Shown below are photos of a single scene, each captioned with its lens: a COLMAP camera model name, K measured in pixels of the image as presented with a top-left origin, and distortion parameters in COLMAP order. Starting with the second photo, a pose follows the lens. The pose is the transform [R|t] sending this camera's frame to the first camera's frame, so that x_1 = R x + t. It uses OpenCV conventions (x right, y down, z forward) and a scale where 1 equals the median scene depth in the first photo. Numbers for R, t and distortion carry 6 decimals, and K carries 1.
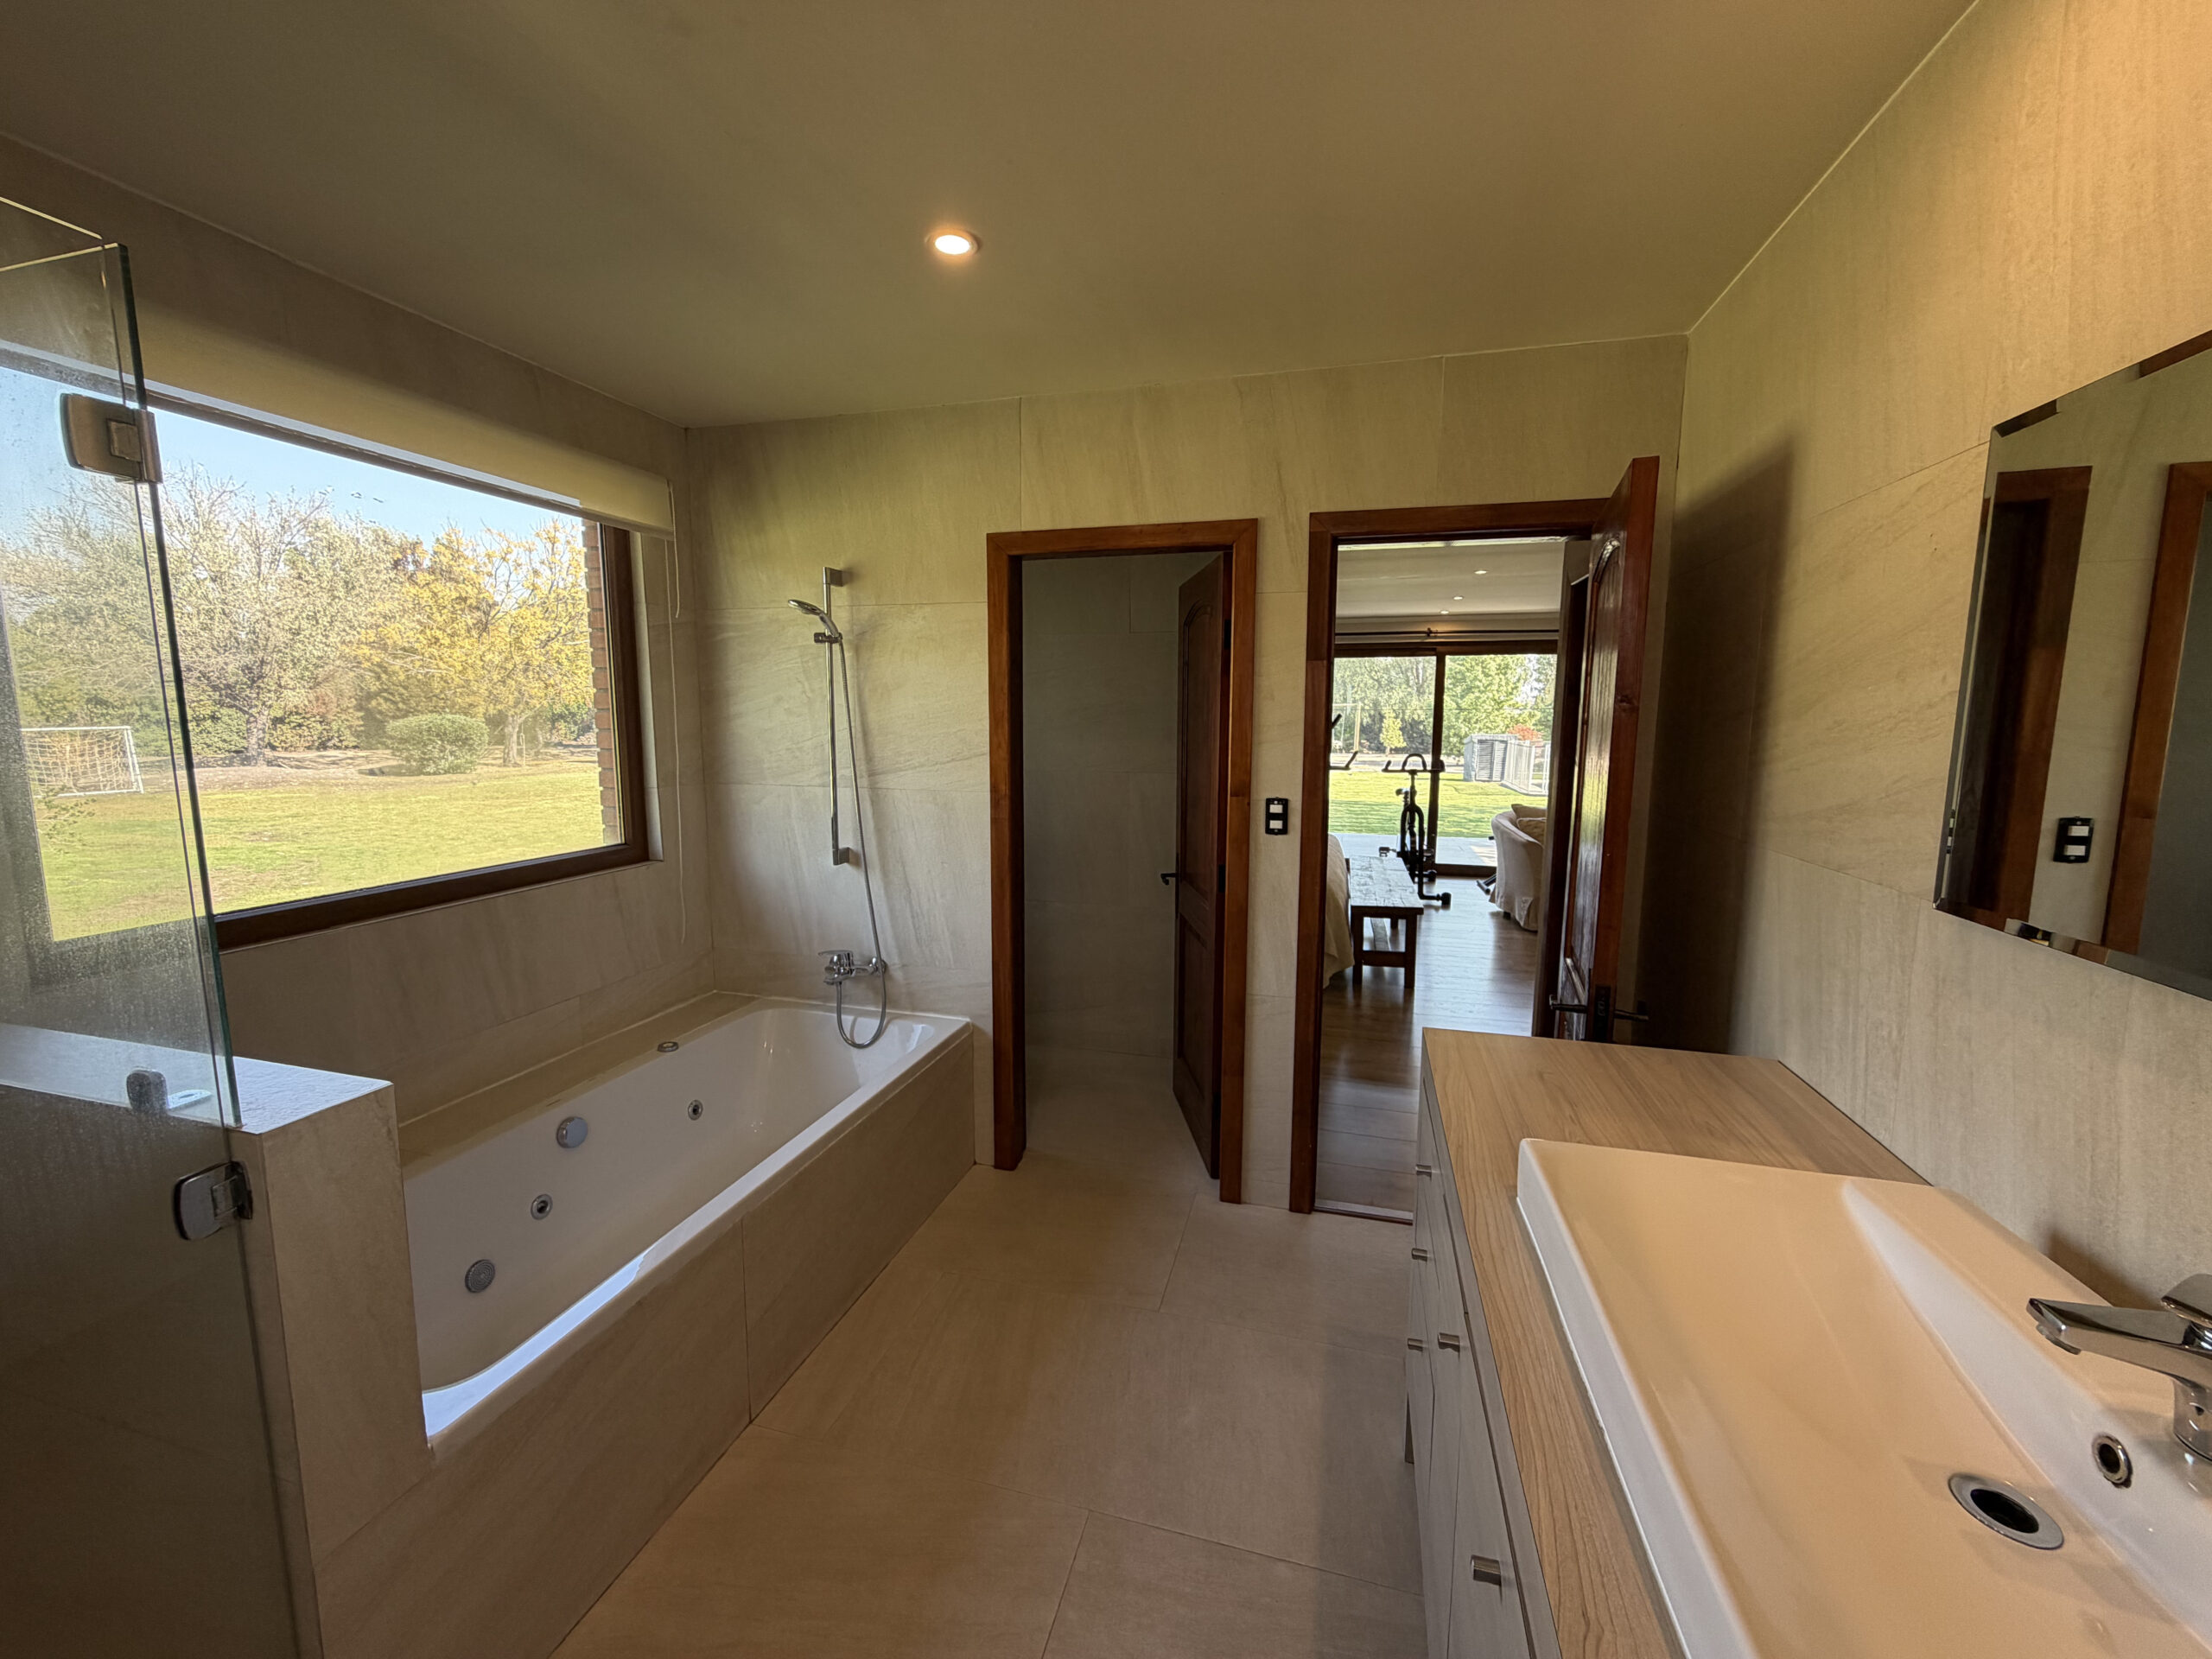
lens RADIAL K [[881.6, 0, 1103.5], [0, 881.6, 826.5], [0, 0, 1]] dist [0.002358, 0.000017]
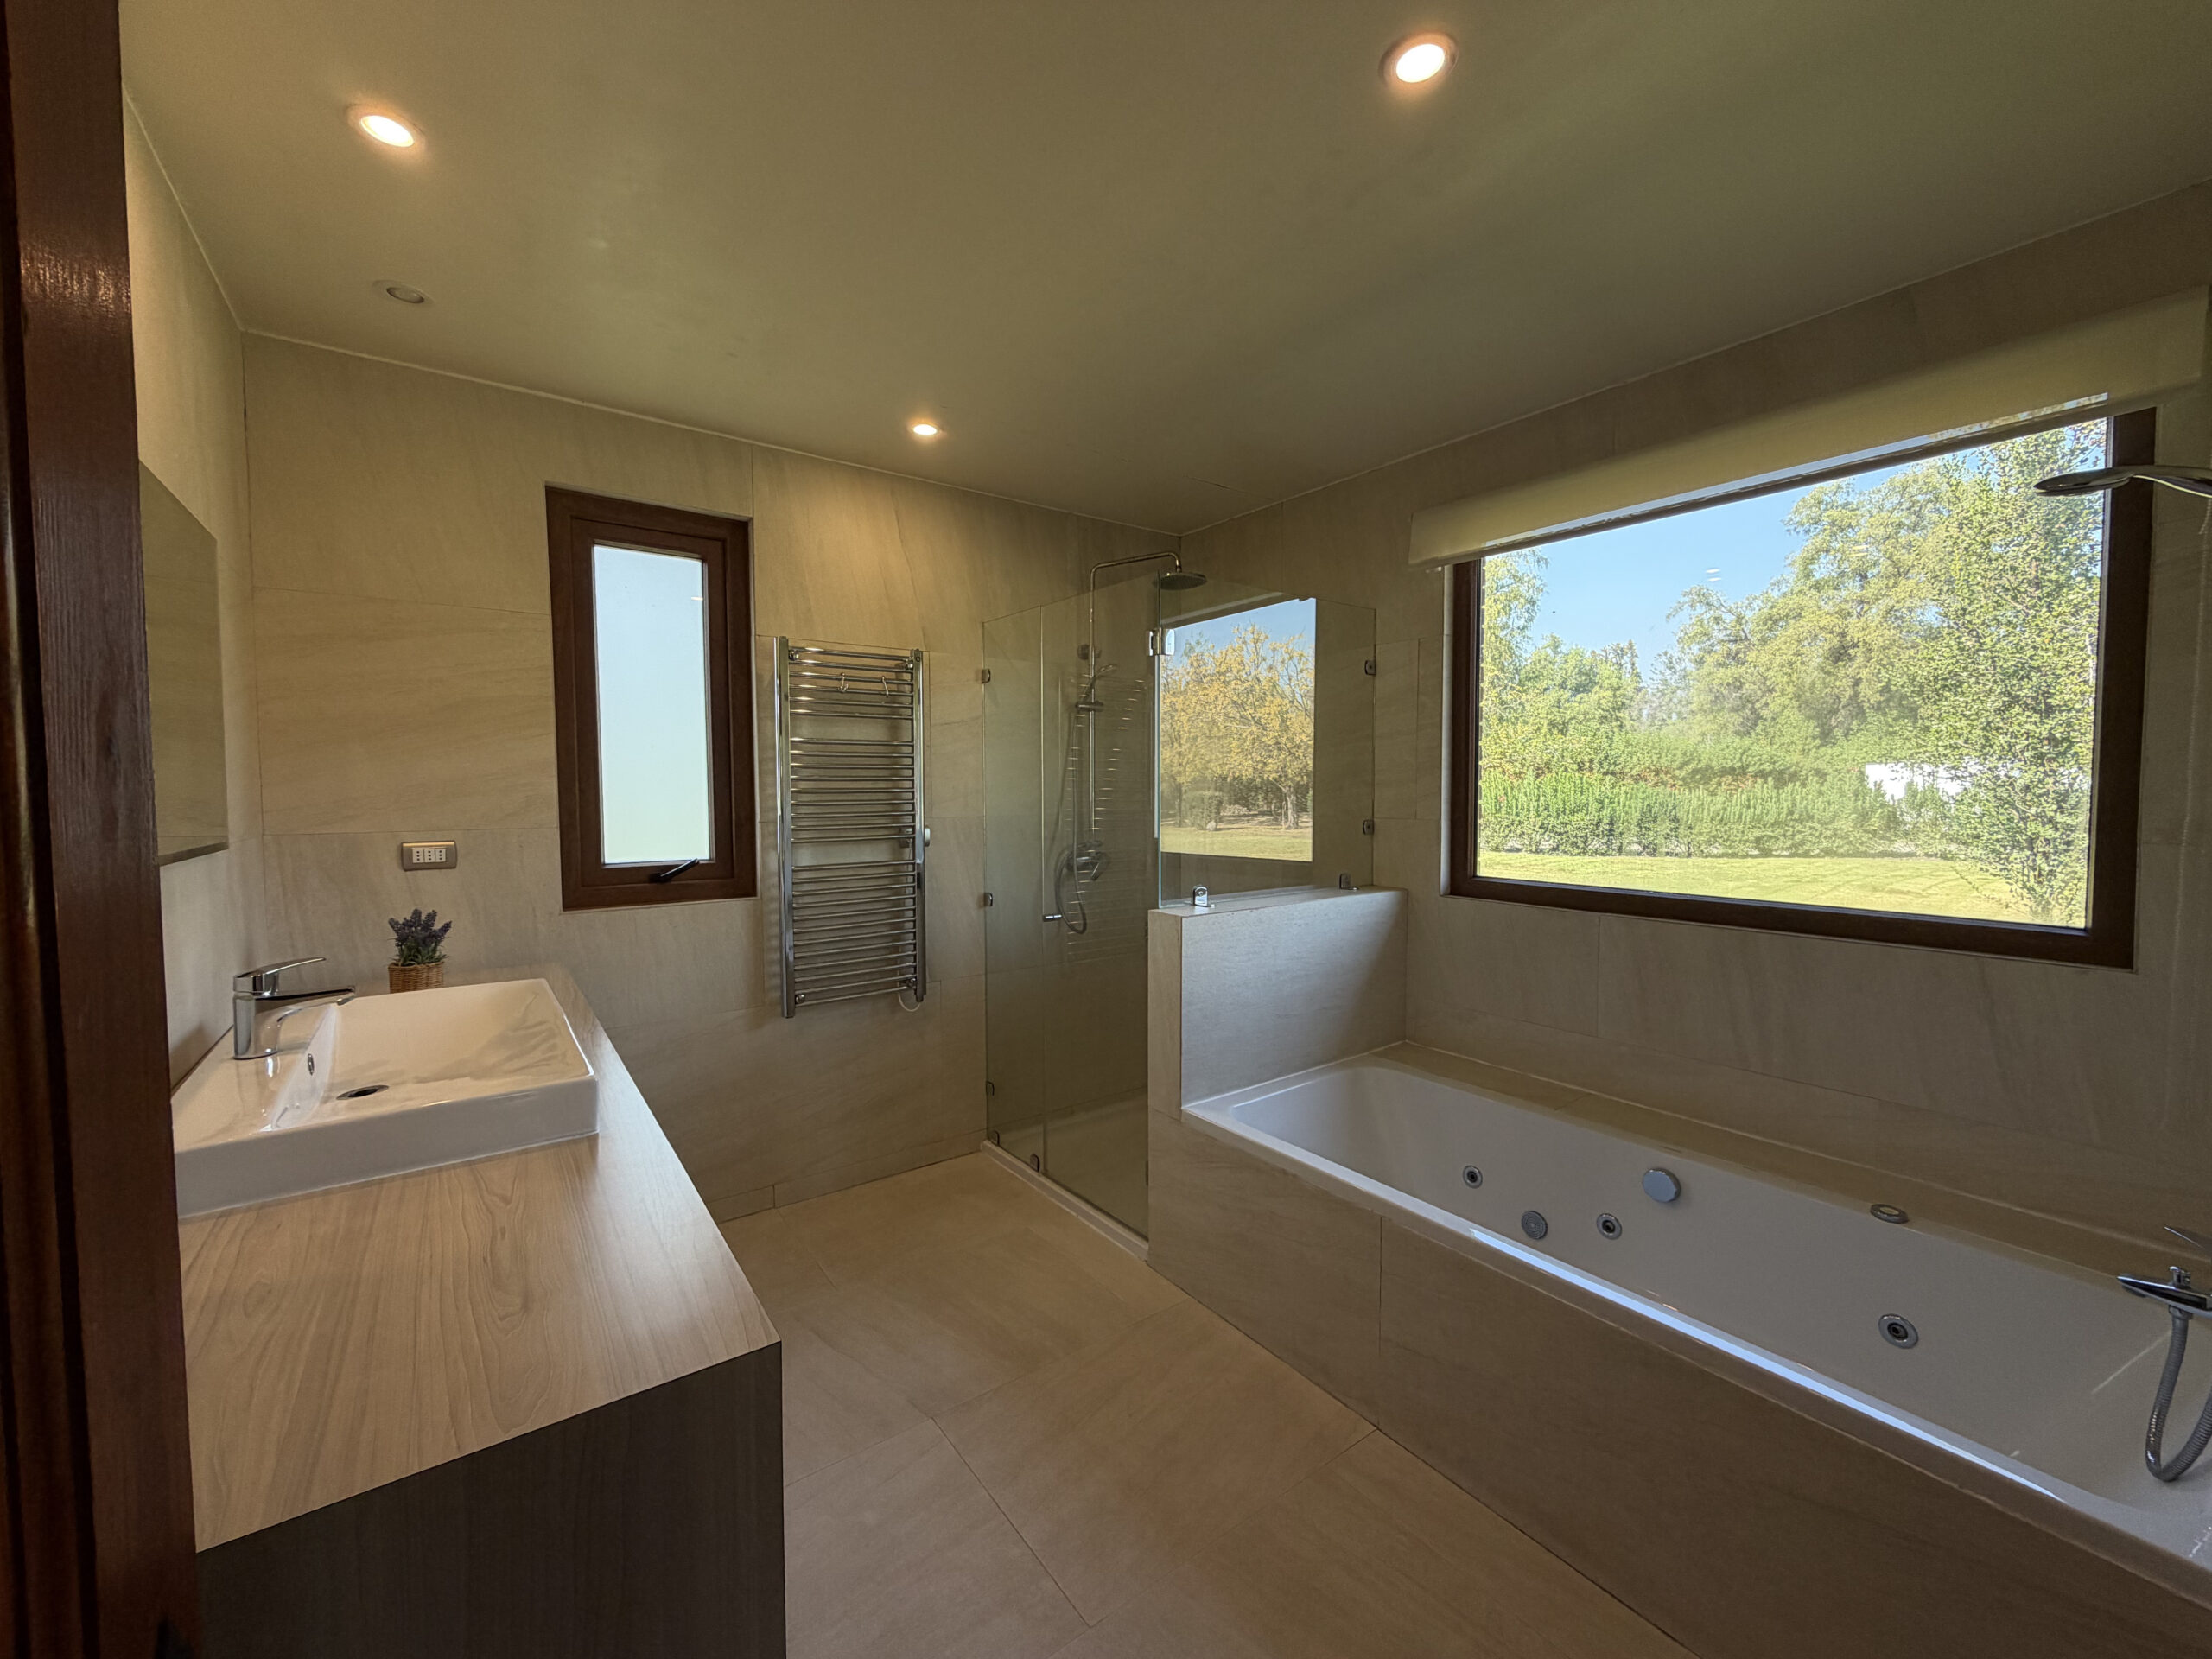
lens RADIAL K [[881.6, 0, 1105.6], [0, 881.6, 826.9], [0, 0, 1]] dist [0.002358, 0.000017]
pose [[-0.619787, 0.036087, -0.783940, 0.443531], [-0.095464, 0.988057, 0.120957, -0.074088], [0.778942, 0.149805, -0.608940, 1.008768]]
